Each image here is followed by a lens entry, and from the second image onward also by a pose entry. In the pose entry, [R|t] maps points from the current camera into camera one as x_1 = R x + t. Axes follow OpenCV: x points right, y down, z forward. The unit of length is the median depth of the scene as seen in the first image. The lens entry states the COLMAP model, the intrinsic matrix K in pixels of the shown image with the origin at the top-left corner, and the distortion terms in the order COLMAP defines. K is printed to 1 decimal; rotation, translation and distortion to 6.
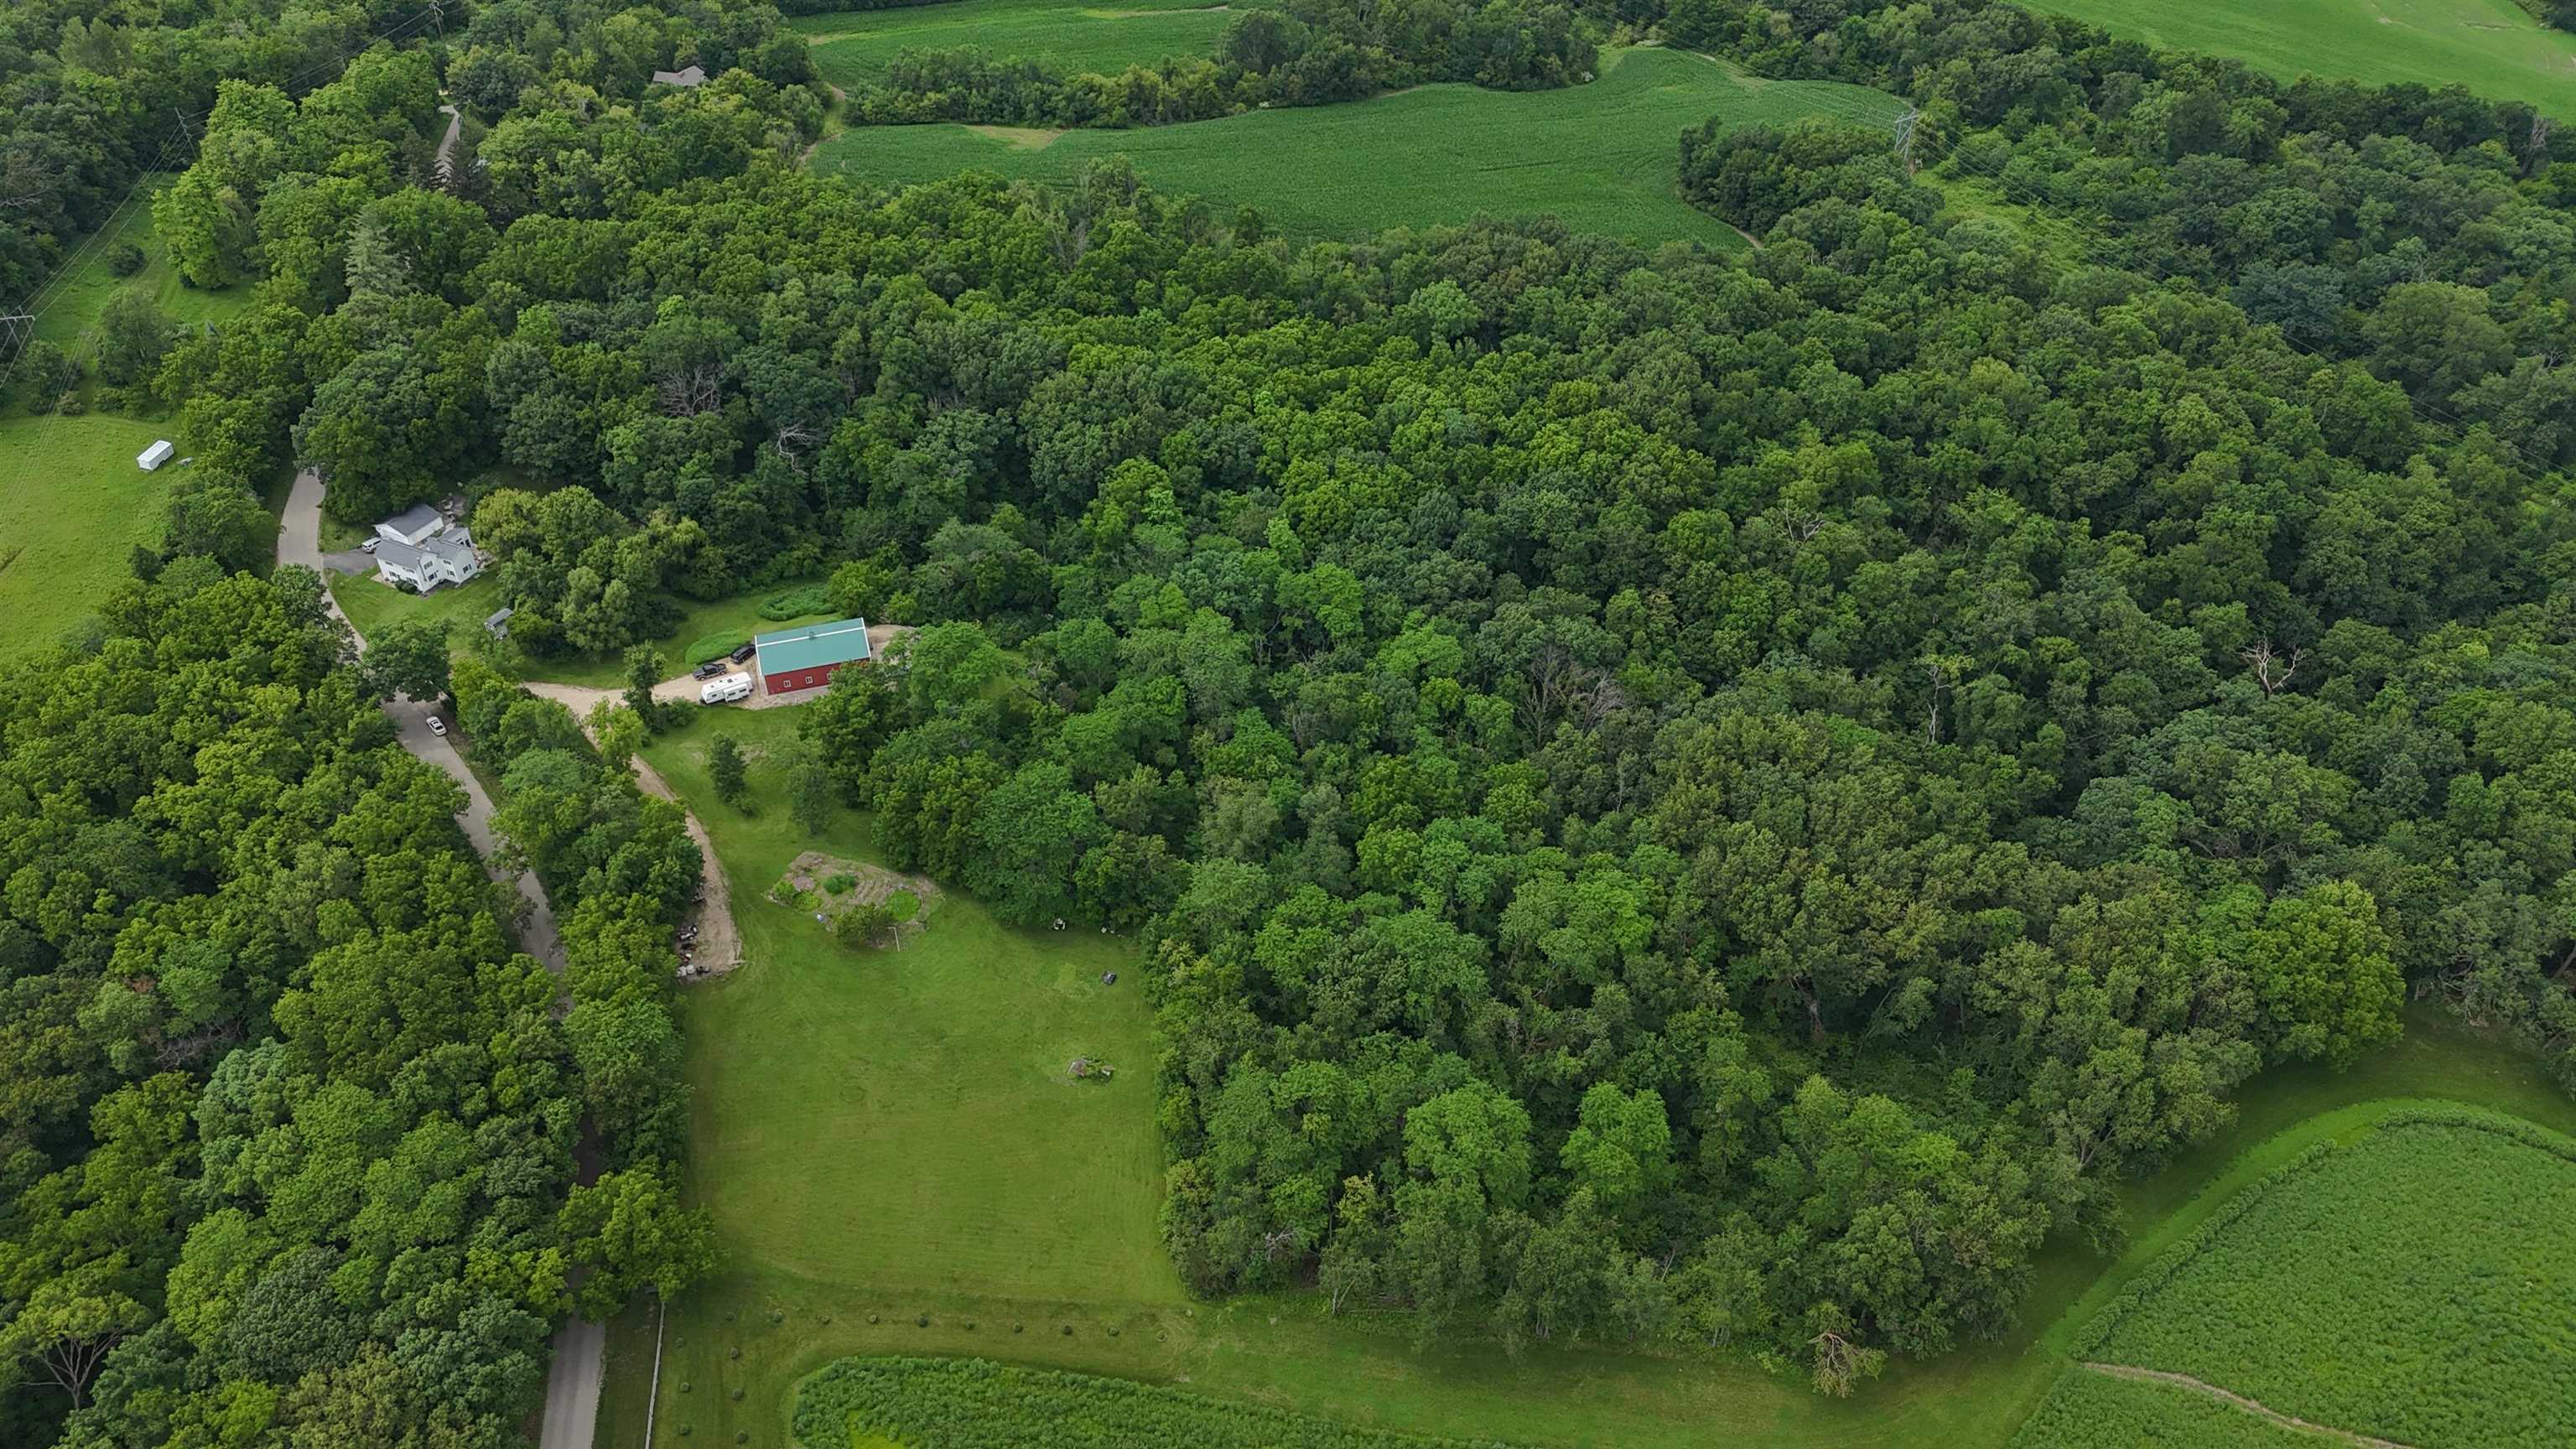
lens RADIAL K [[1911.0, 0, 1289.9], [0, 1911.0, 716.6], [0, 0, 1]] dist [0.079545, -0.080477]
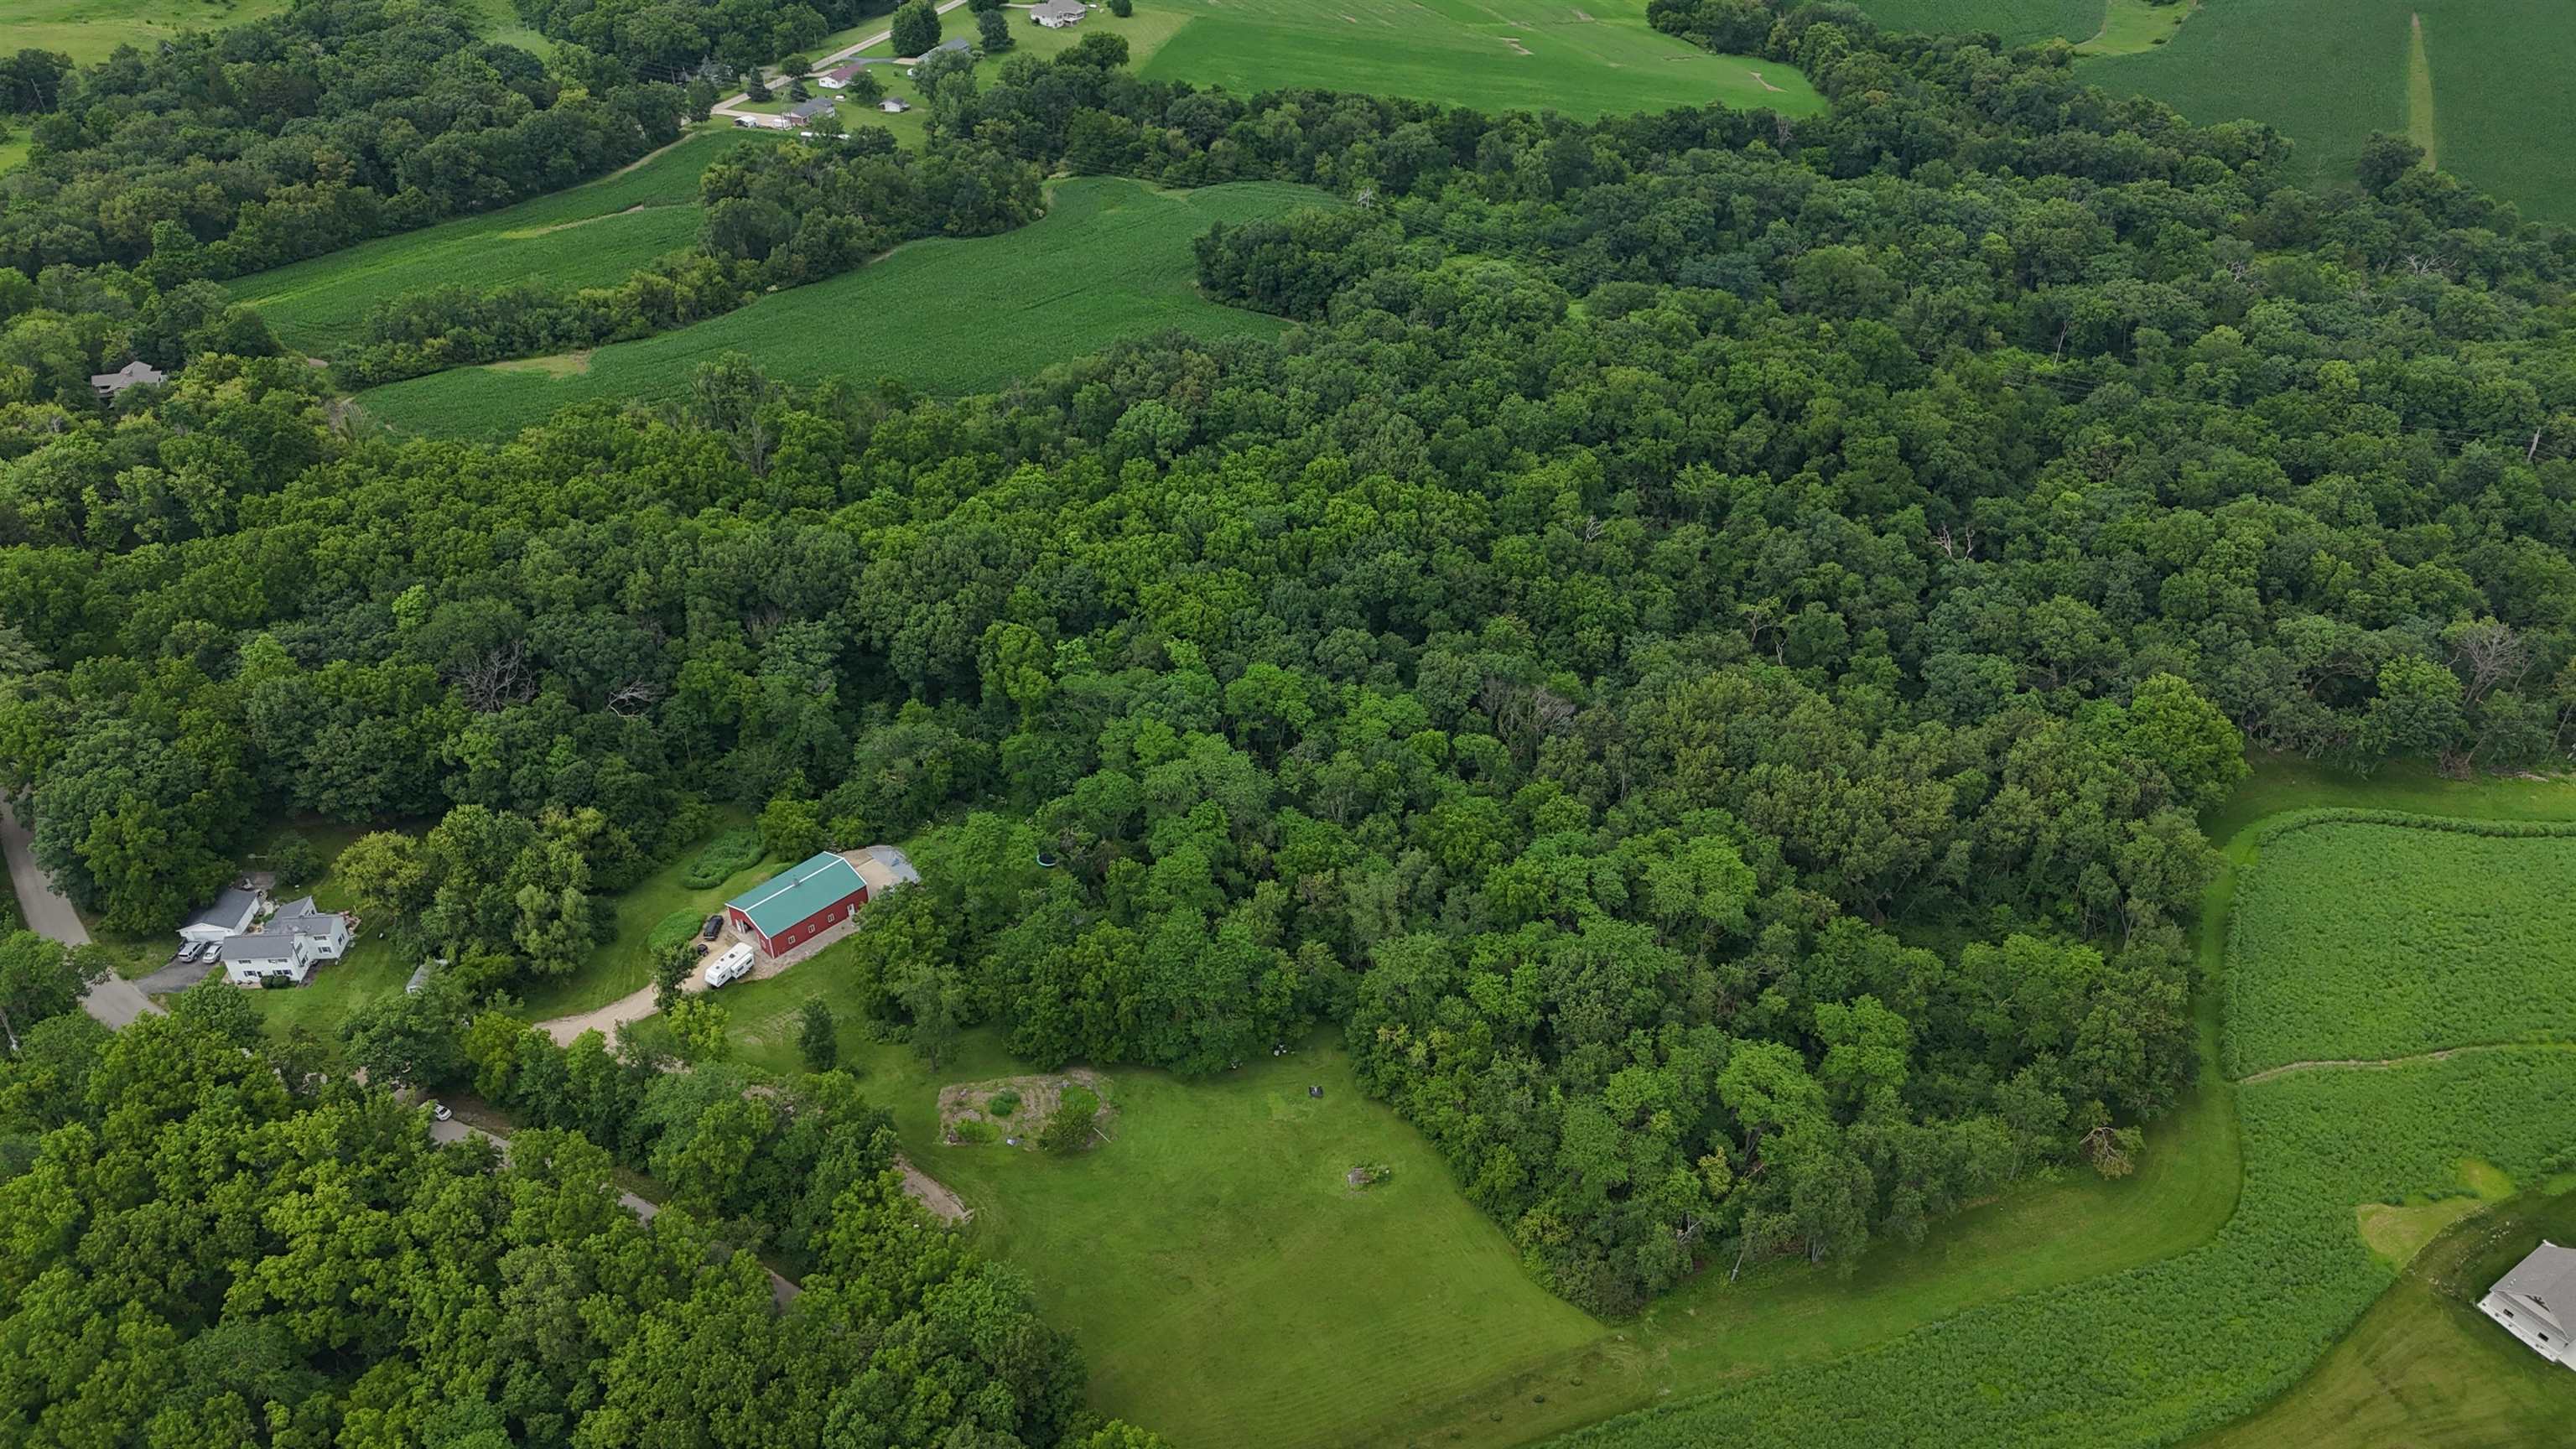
lens RADIAL K [[1911.0, 0, 1289.9], [0, 1911.0, 716.6], [0, 0, 1]] dist [0.079545, -0.080477]
pose [[0.876959, -0.270976, 0.396881, -0.356436], [0.298965, 0.954221, -0.009094, -0.035944], [-0.376248, 0.126629, 0.917825, 0.047761]]
